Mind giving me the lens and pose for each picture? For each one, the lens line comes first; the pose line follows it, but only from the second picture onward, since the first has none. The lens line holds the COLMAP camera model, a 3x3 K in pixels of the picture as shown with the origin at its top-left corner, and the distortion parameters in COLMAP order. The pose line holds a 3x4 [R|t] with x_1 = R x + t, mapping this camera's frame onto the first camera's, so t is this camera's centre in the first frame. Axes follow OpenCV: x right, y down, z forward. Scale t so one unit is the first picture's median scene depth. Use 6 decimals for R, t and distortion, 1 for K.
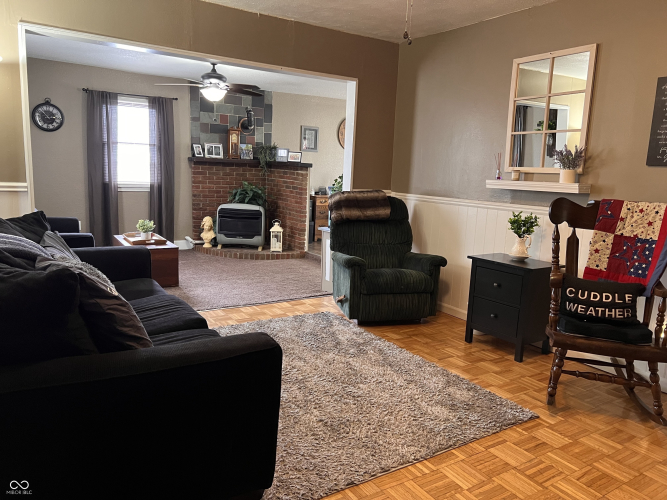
lens RADIAL K [[506.2, 0, 334.4], [0, 506.2, 251.4], [0, 0, 1]] dist [0.039149, -0.006043]
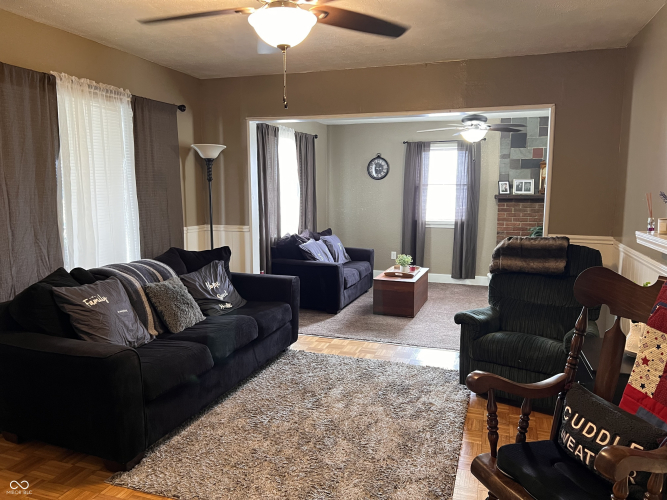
lens RADIAL K [[506.2, 0, 334.7], [0, 506.2, 249.3], [0, 0, 1]] dist [0.039149, -0.006043]
pose [[0.623873, 0.057011, -0.779444, 0.348638], [-0.103686, 0.994557, -0.010246, -0.040237], [0.774617, 0.087209, 0.626389, 0.156865]]
